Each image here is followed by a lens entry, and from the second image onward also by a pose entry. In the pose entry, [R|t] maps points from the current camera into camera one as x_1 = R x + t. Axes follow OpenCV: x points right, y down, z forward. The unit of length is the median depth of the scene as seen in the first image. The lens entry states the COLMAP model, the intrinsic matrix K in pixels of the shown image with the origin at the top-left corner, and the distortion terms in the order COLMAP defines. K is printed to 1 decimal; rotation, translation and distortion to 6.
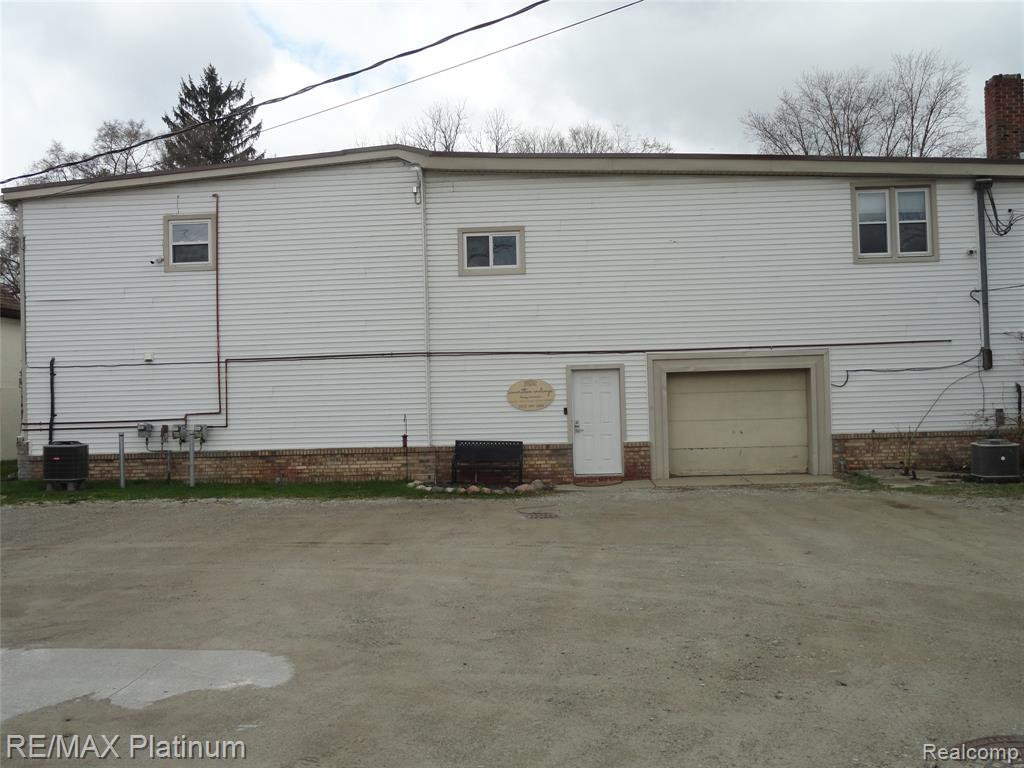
lens RADIAL K [[992.9, 0, 519.2], [0, 992.9, 383.9], [0, 0, 1]] dist [-0.038419, 0.000000]
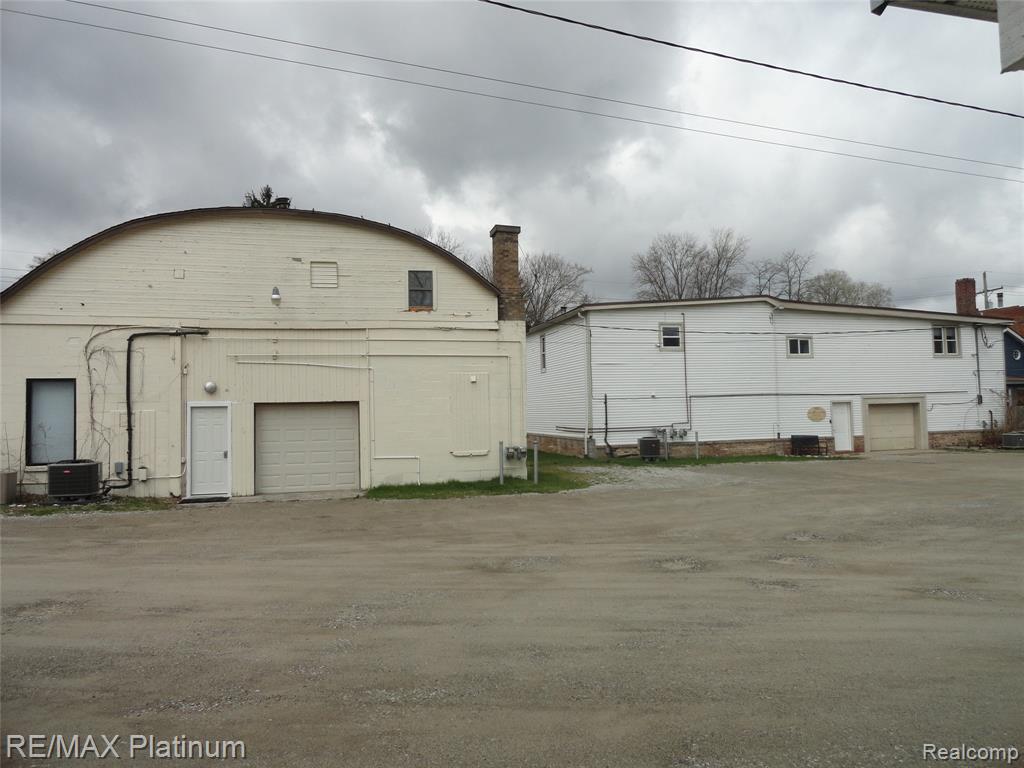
lens RADIAL K [[697.0, 0, 512.8], [0, 697.0, 385.2], [0, 0, 1]] dist [-0.002197, 0.002292]
pose [[0.947773, 0.016690, 0.318510, -1.099141], [-0.004968, 0.999281, -0.037578, 0.008520], [-0.318908, 0.034033, 0.947174, -0.223863]]
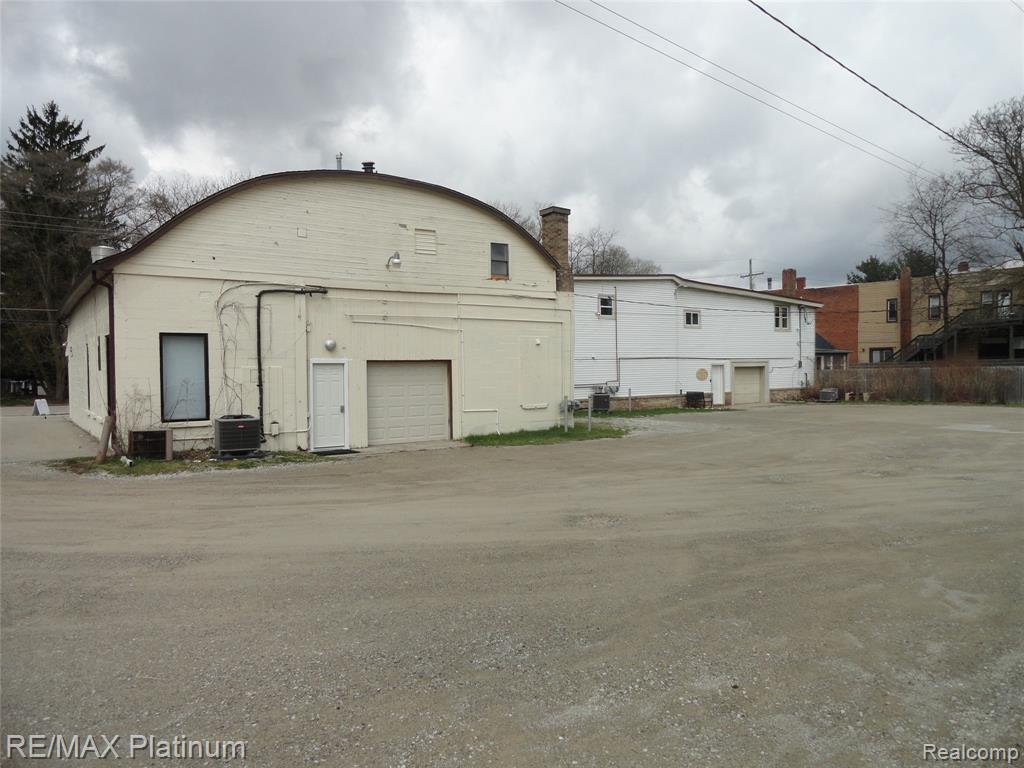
lens RADIAL K [[697.0, 0, 510.9], [0, 697.0, 391.3], [0, 0, 1]] dist [-0.002197, 0.002292]
pose [[0.784073, -0.005769, 0.620642, -1.541447], [-0.014237, 0.999527, 0.027277, 0.012316], [-0.620506, -0.030223, 0.783619, -0.137704]]
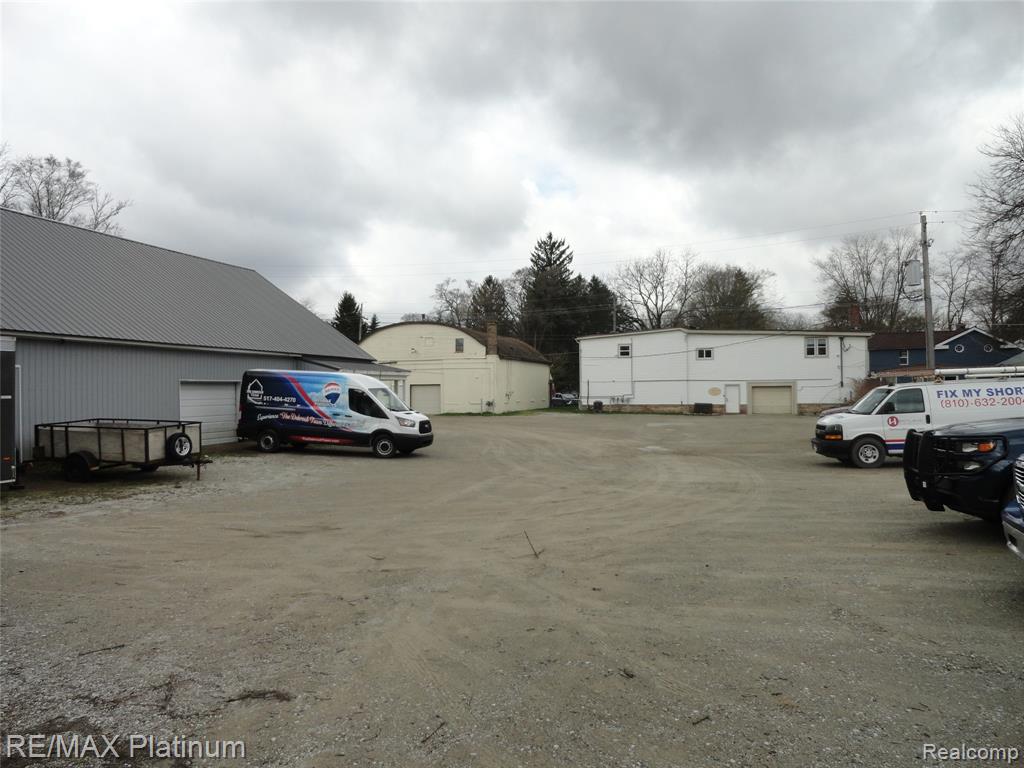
lens RADIAL K [[697.0, 0, 521.0], [0, 697.0, 385.1], [0, 0, 1]] dist [-0.002197, 0.002292]
pose [[0.973743, 0.016038, -0.227084, -0.107007], [-0.013543, 0.999830, 0.012542, -0.037245], [0.227247, -0.009137, 0.973794, -1.810727]]
